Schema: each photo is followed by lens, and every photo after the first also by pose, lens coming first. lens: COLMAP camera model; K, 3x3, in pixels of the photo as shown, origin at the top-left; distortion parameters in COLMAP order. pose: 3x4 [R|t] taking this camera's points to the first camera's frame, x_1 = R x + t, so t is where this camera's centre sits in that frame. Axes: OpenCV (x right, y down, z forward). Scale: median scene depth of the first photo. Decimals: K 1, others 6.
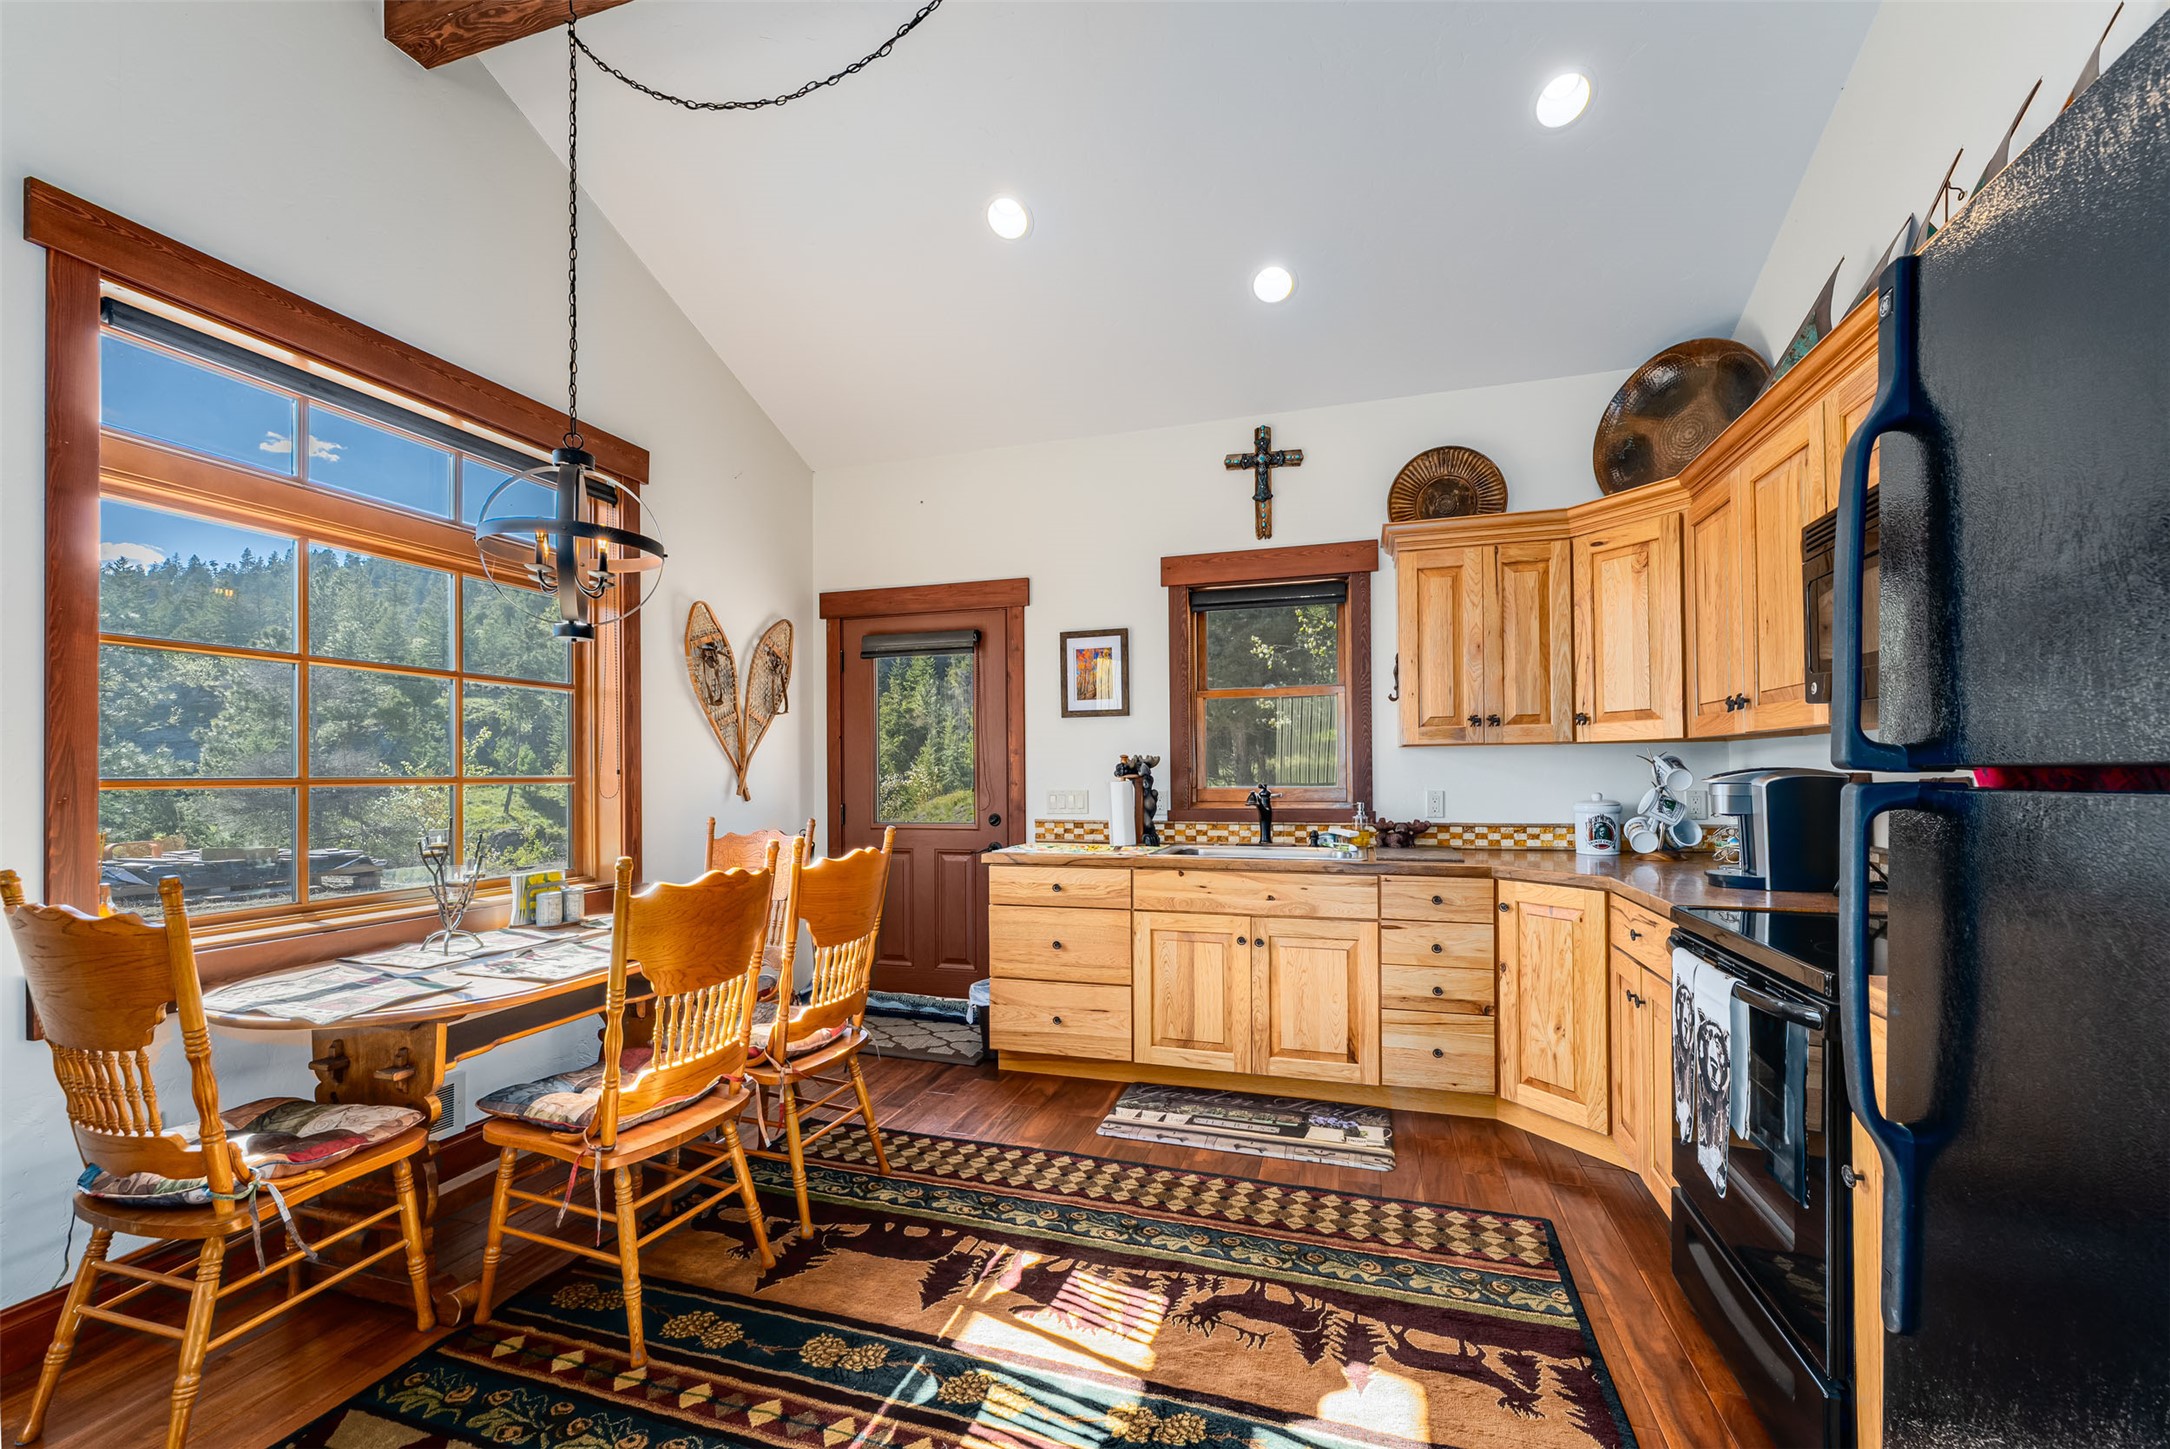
lens RADIAL K [[882.4, 0, 1084.4], [0, 882.4, 764.8], [0, 0, 1]] dist [-0.002547, 0.000032]
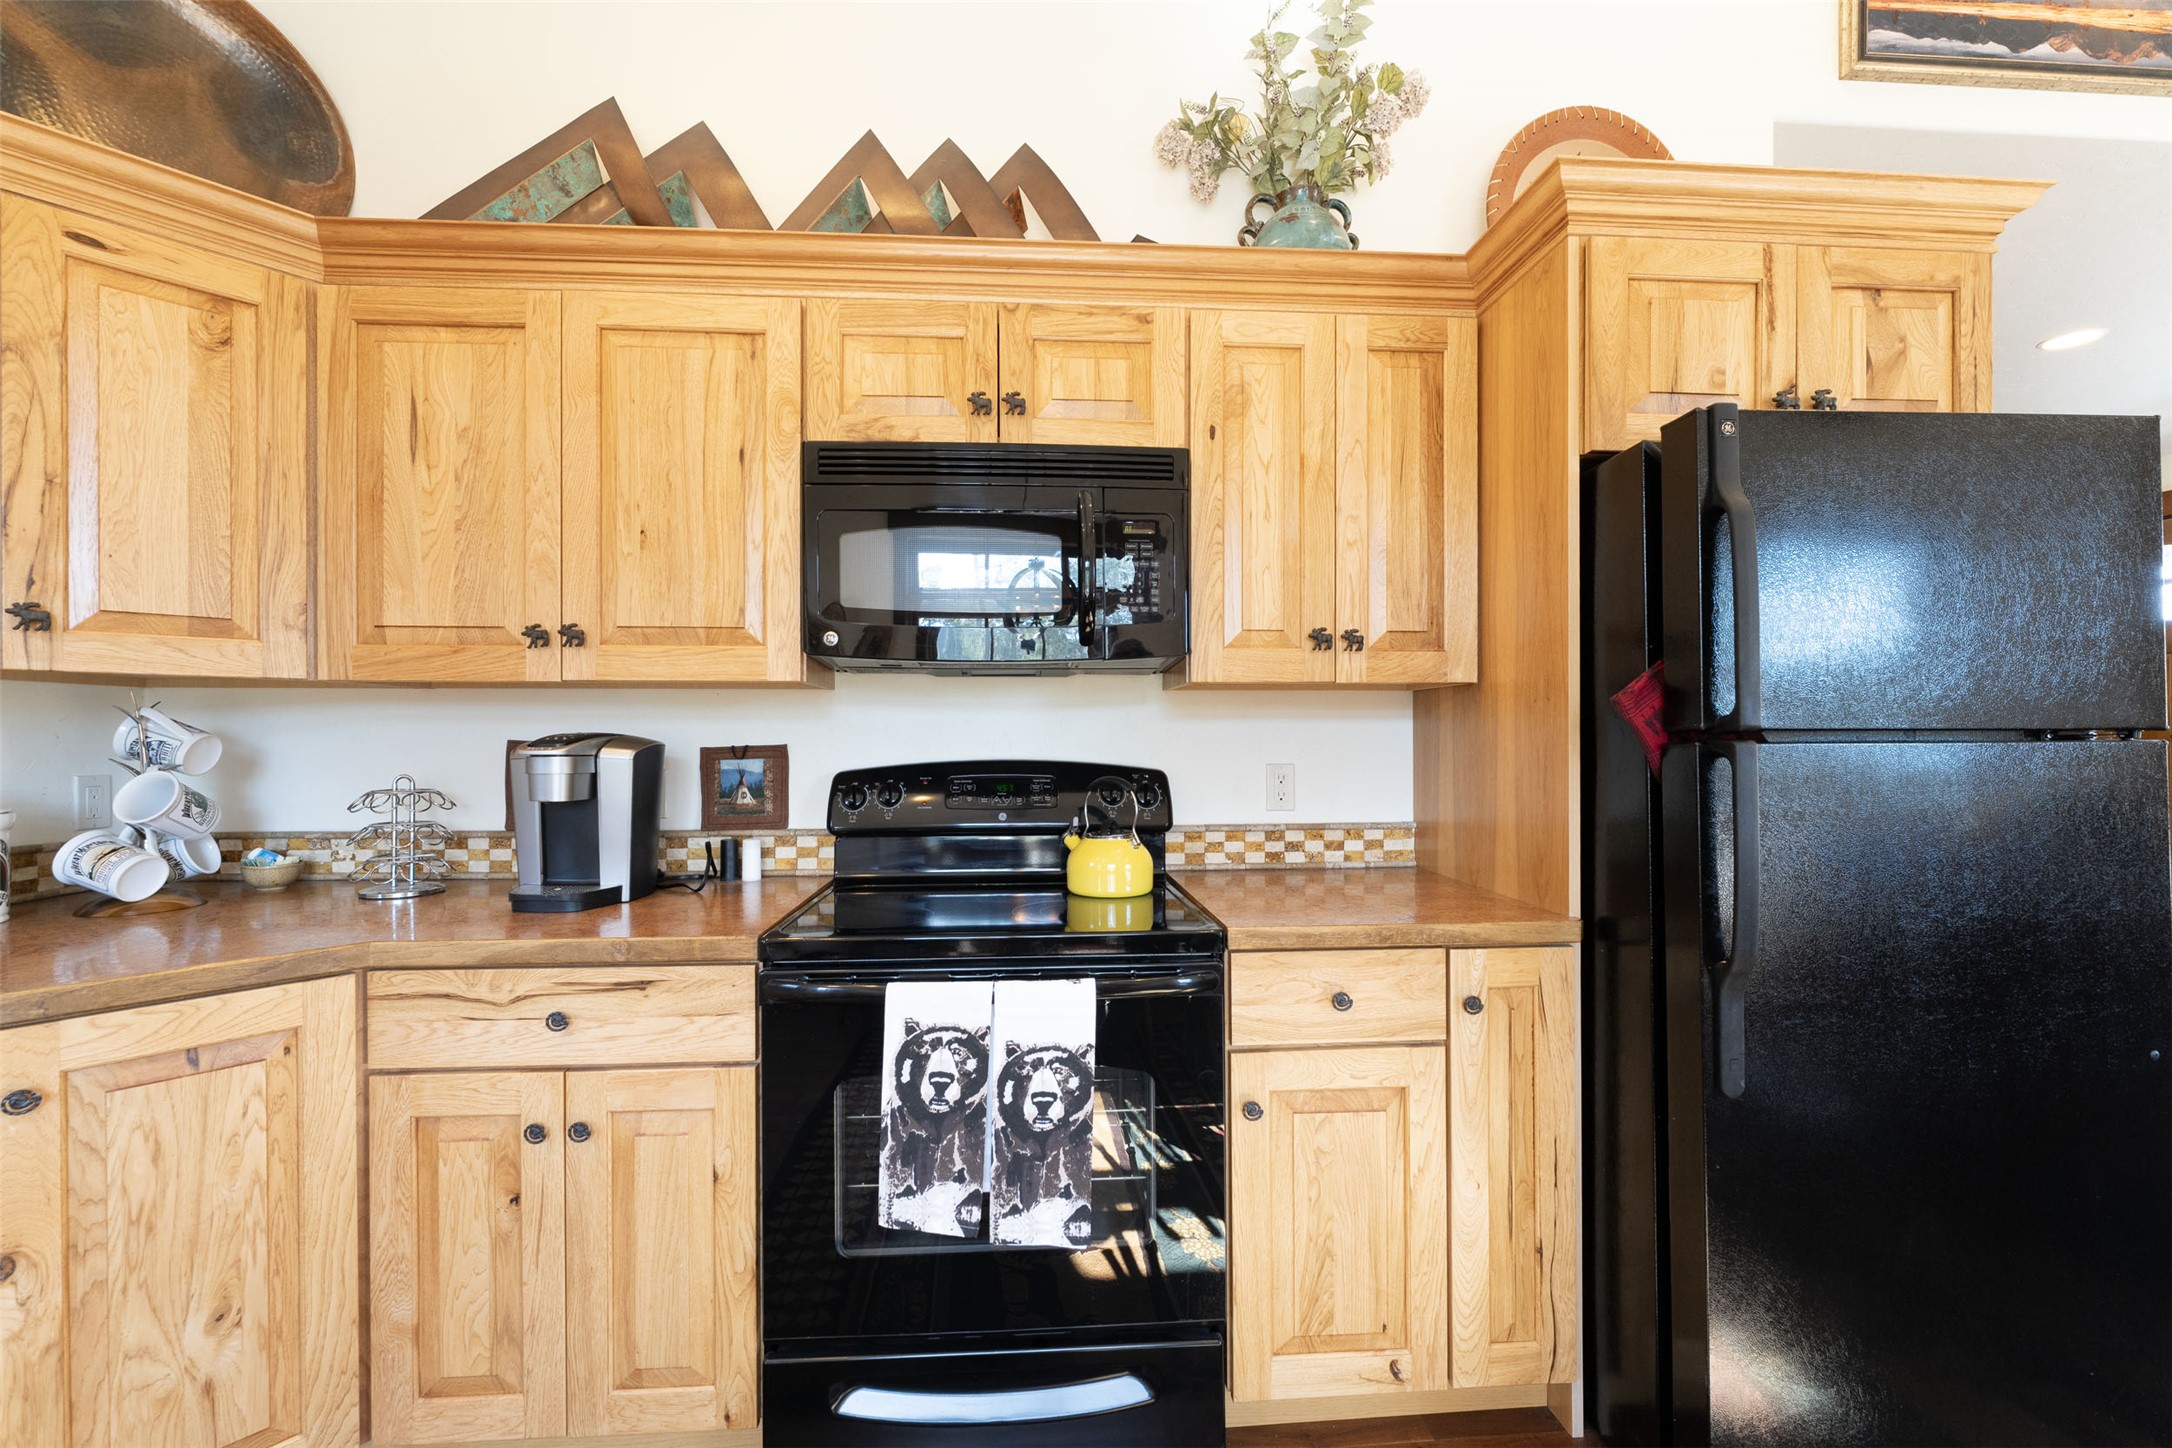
lens RADIAL K [[883.2, 0, 1083.6], [0, 883.2, 738.1], [0, 0, 1]] dist [-0.002547, 0.000032]
pose [[-0.355882, 0.007254, 0.934503, -0.026533], [-0.005116, 0.999940, -0.009710, 0.009218], [-0.934517, -0.008237, -0.355824, 0.664113]]
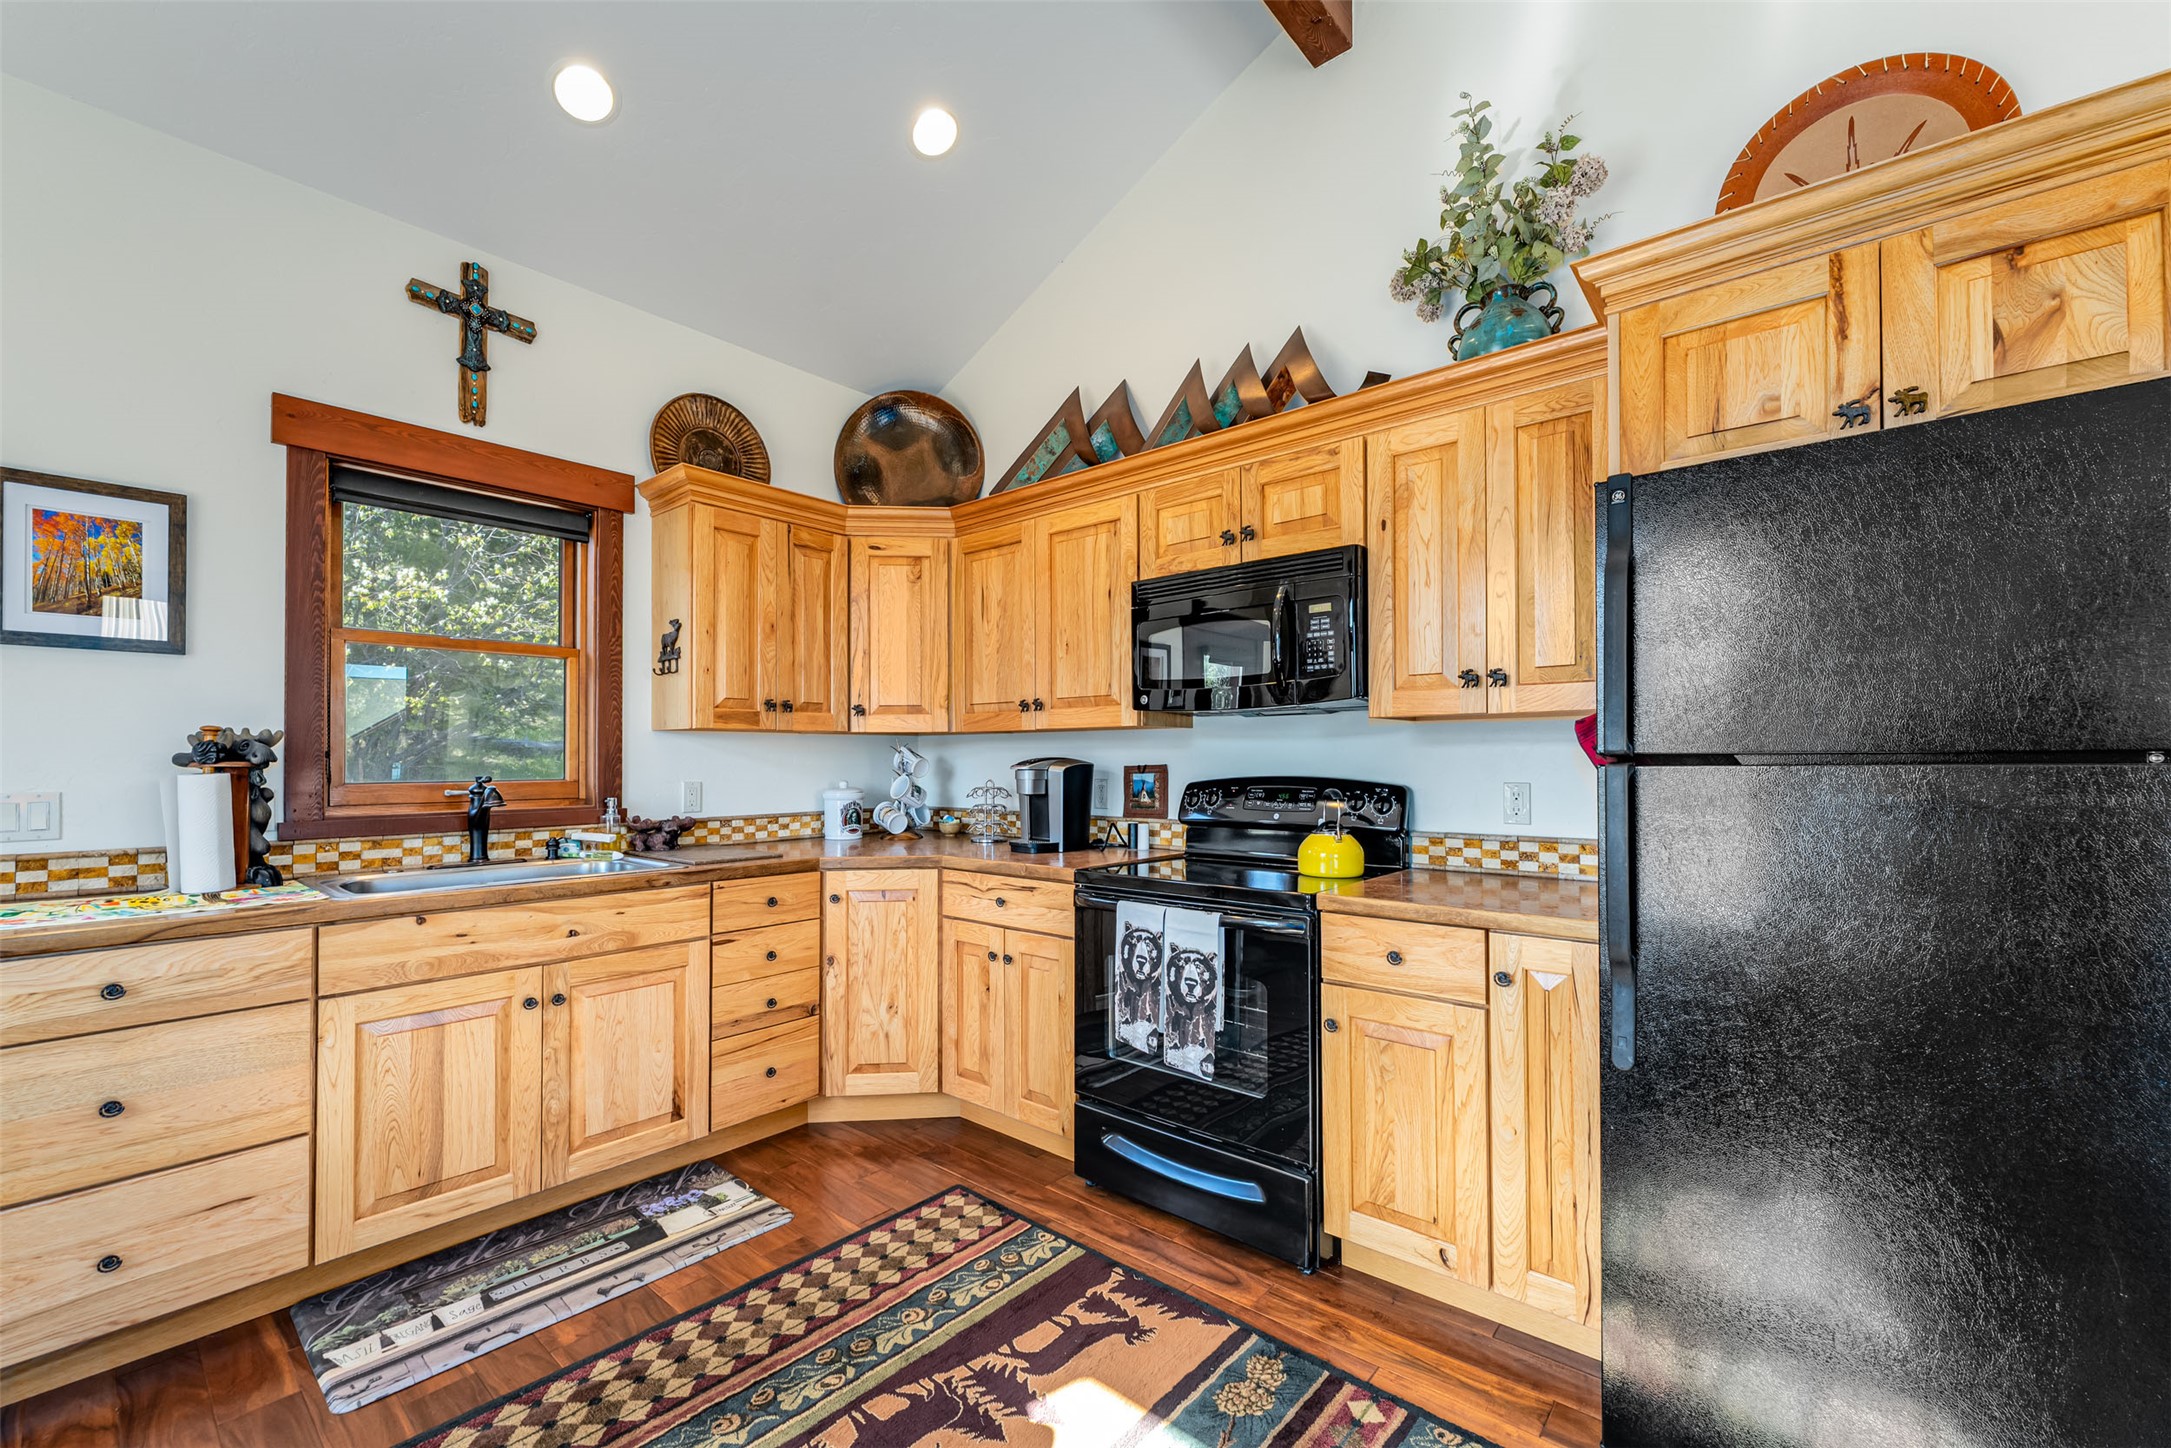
lens RADIAL K [[882.8, 0, 1102.9], [0, 882.8, 749.6], [0, 0, 1]] dist [-0.002547, 0.000032]
pose [[0.387052, 0.016752, 0.921906, -0.289570], [-0.009310, 0.999855, -0.014260, 0.007140], [-0.922011, -0.003063, 0.387152, 0.323799]]
